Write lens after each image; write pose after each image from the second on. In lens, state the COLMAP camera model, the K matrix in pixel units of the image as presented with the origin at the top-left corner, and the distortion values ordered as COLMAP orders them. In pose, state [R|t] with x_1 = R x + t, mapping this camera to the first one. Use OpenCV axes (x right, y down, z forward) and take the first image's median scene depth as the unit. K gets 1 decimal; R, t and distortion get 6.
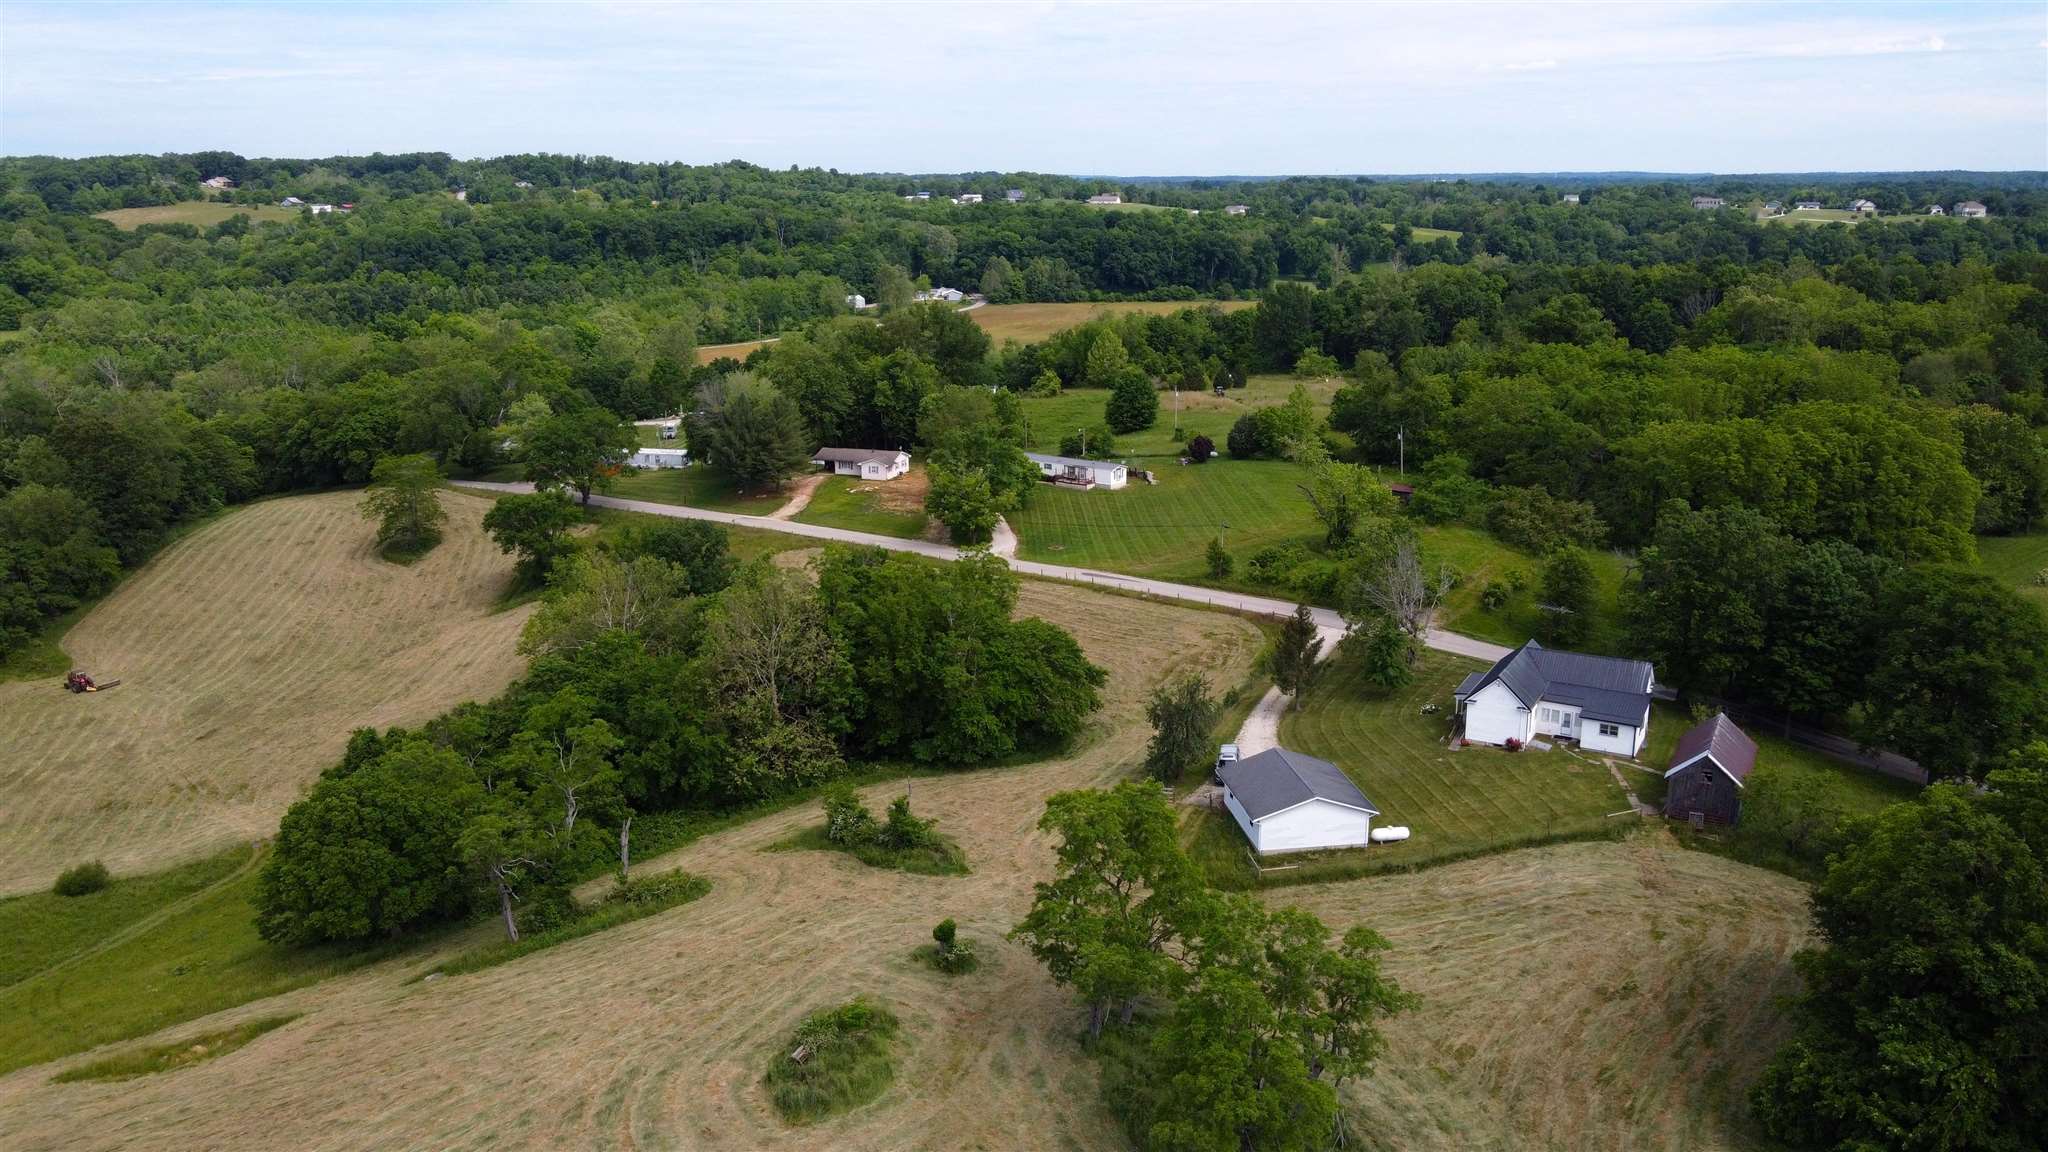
lens RADIAL K [[1568.5, 0, 1024.0], [0, 1568.5, 576.0], [0, 0, 1]] dist [0.000893, 0.015862]
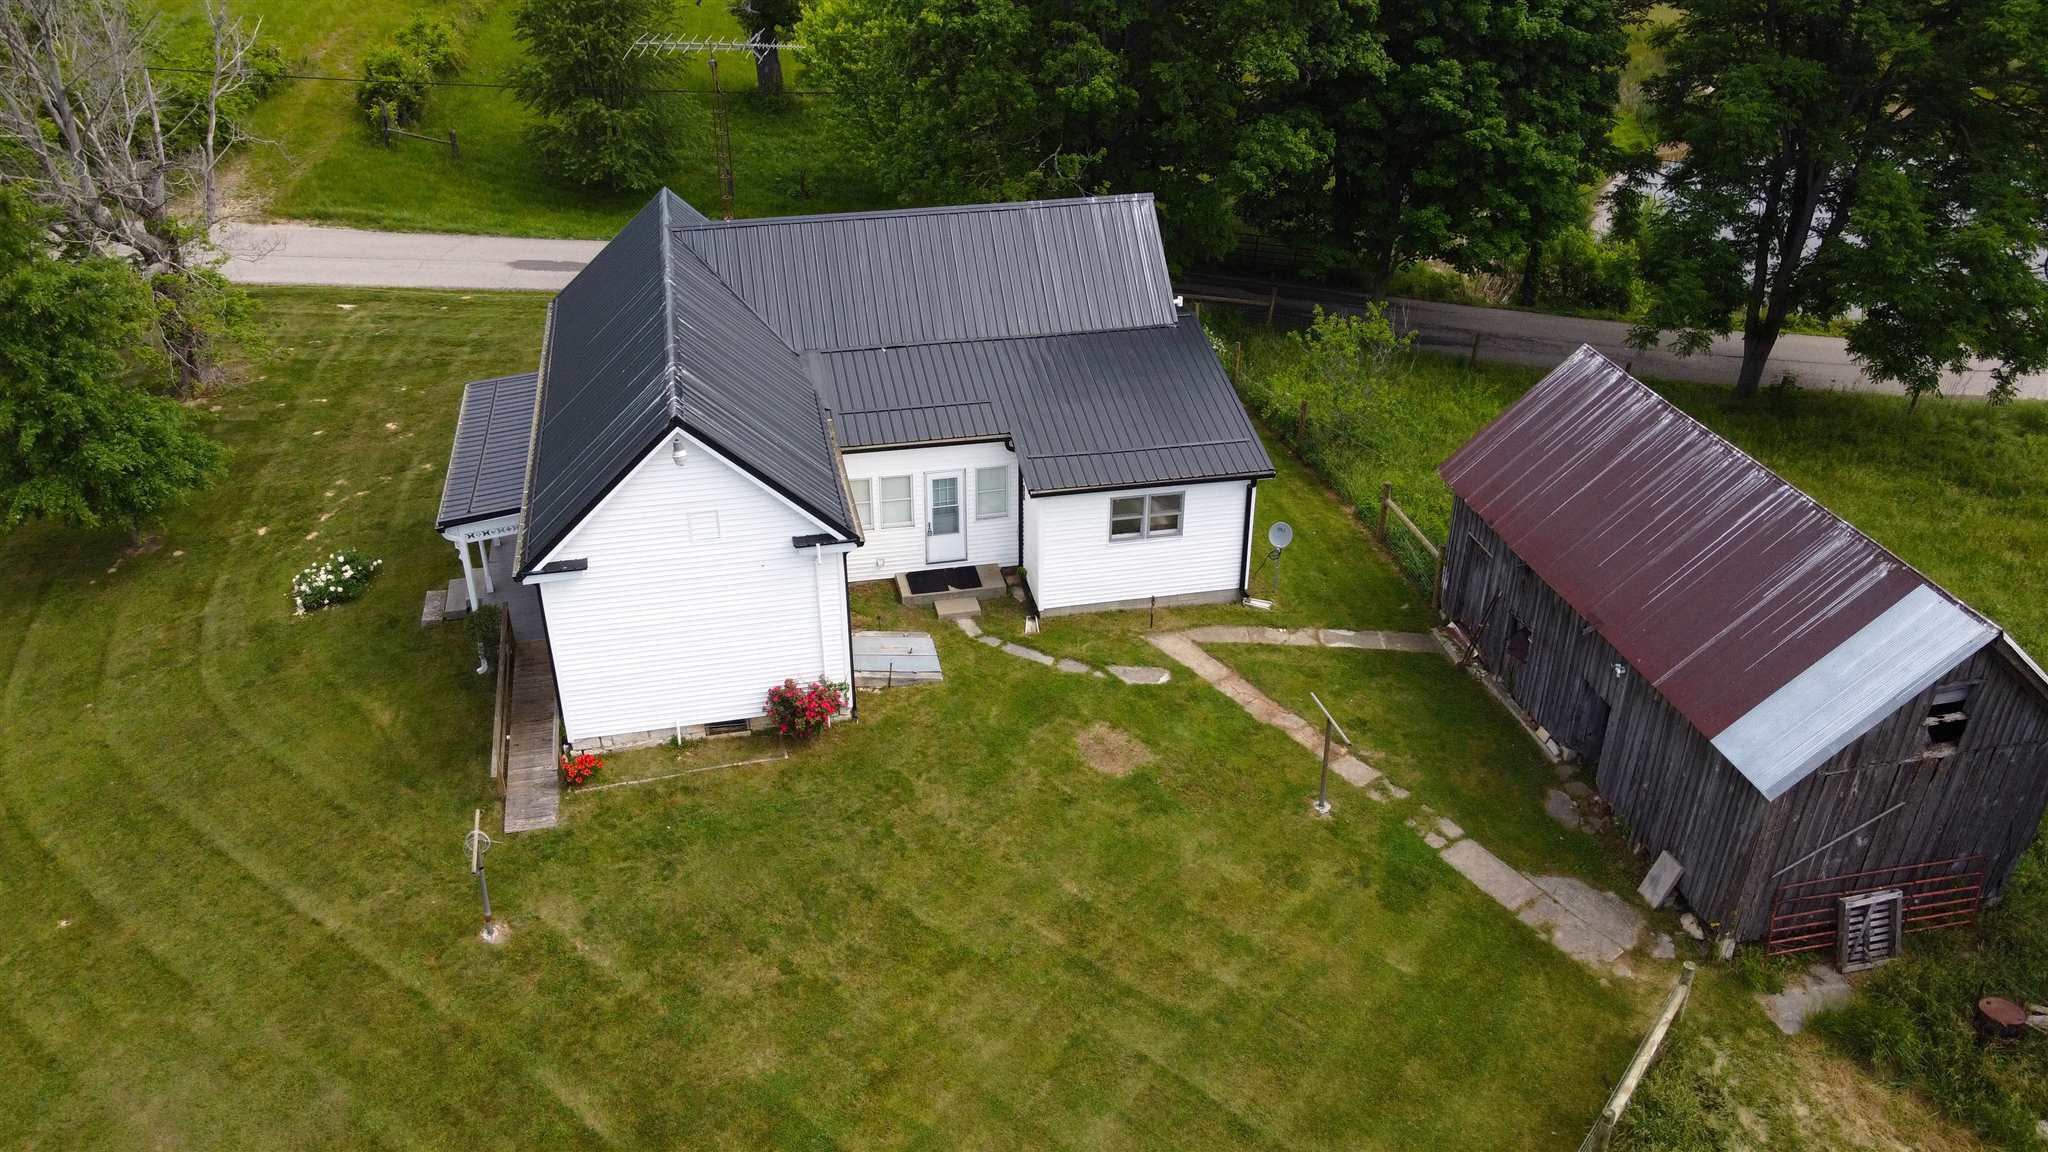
lens RADIAL K [[1568.5, 0, 1024.0], [0, 1568.5, 576.0], [0, 0, 1]] dist [0.000893, 0.015862]
pose [[0.746635, -0.327194, 0.579206, 0.199607], [0.154964, 0.932273, 0.326883, 0.024562], [-0.646933, -0.154307, 0.746771, 0.757079]]
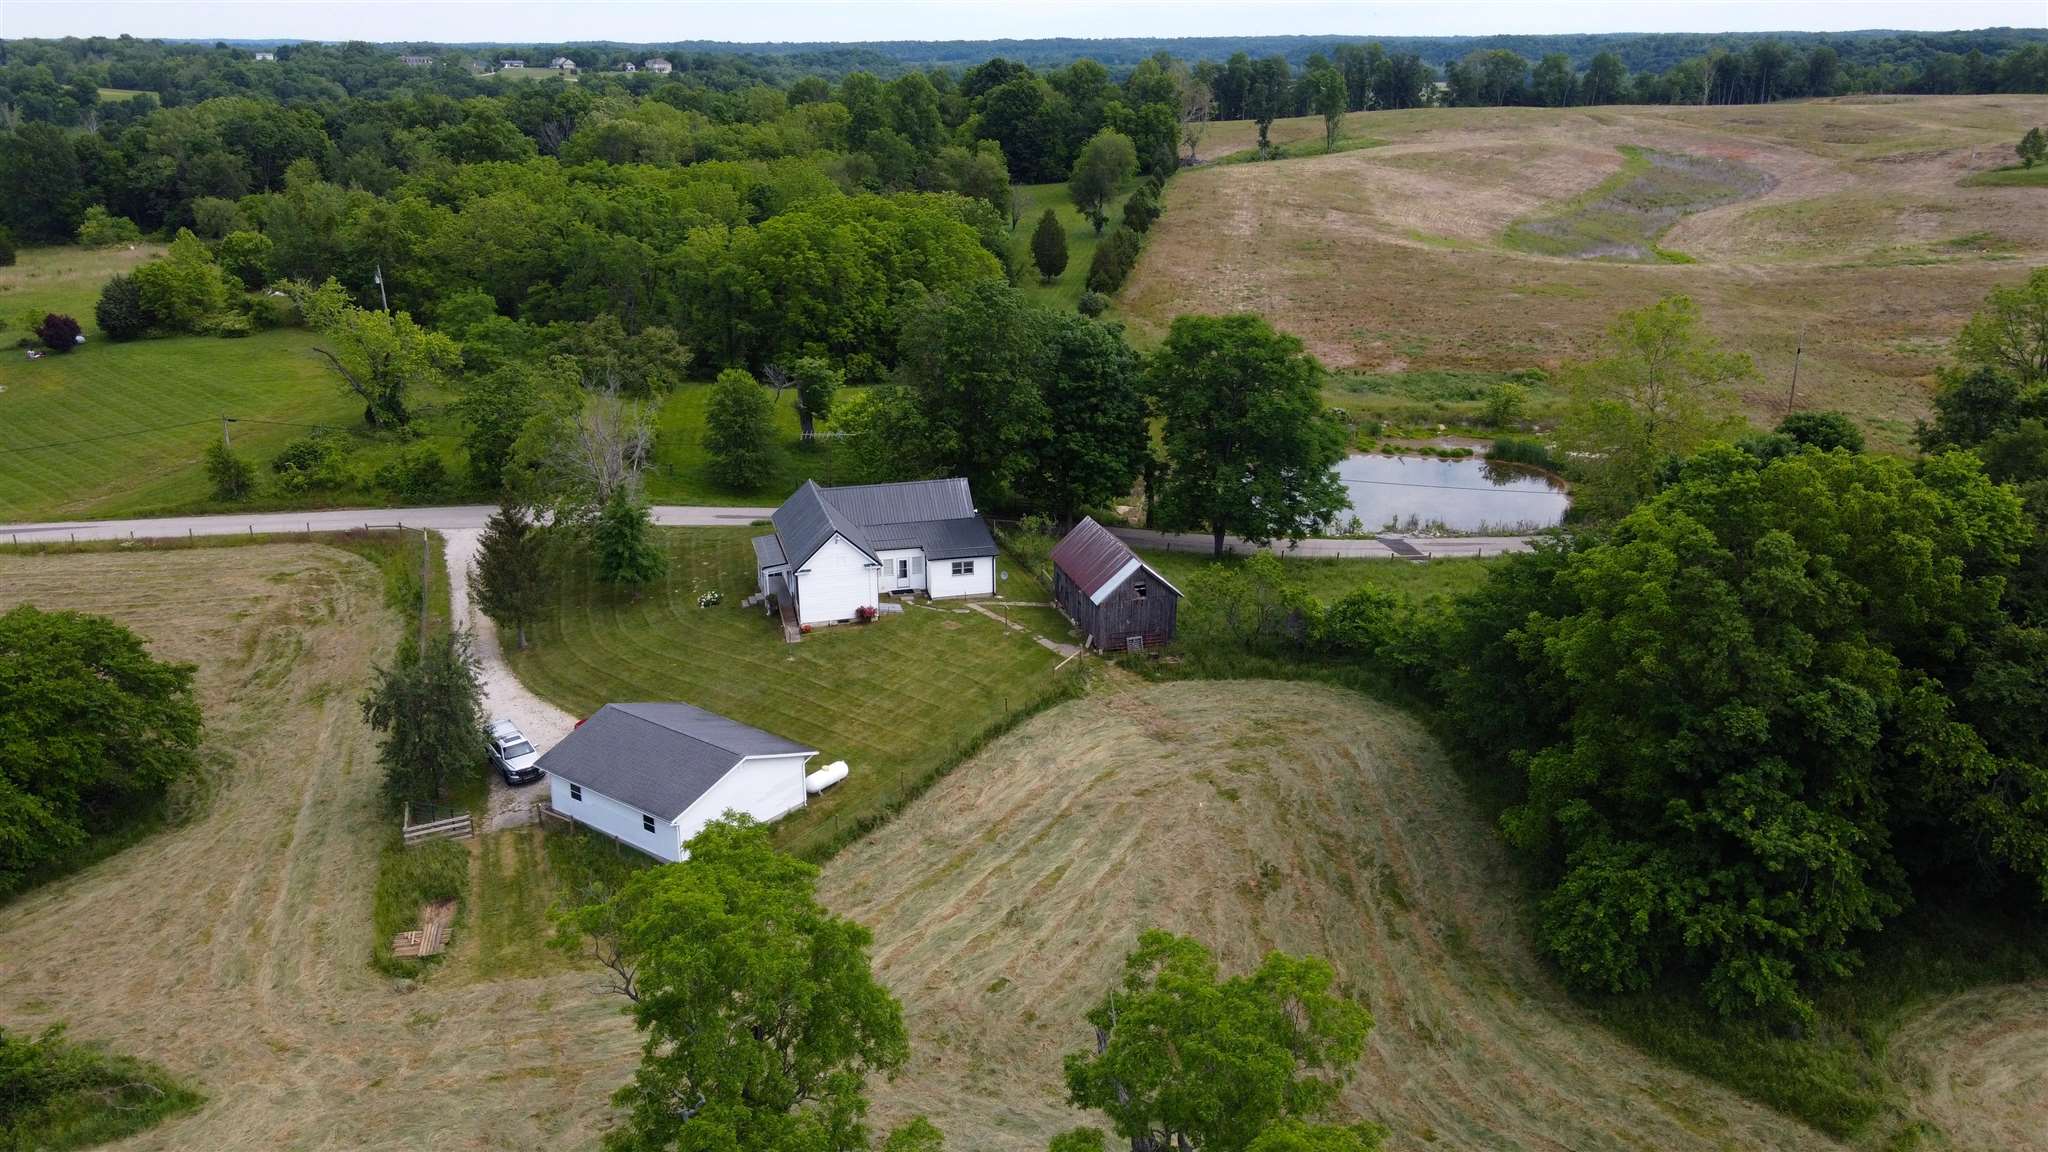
lens RADIAL K [[1568.5, 0, 1024.0], [0, 1568.5, 576.0], [0, 0, 1]] dist [0.000893, 0.015862]
pose [[0.713768, -0.221176, 0.664542, -0.121360], [0.169866, 0.975167, 0.142111, -0.005024], [-0.679471, 0.011449, 0.733613, 0.359227]]
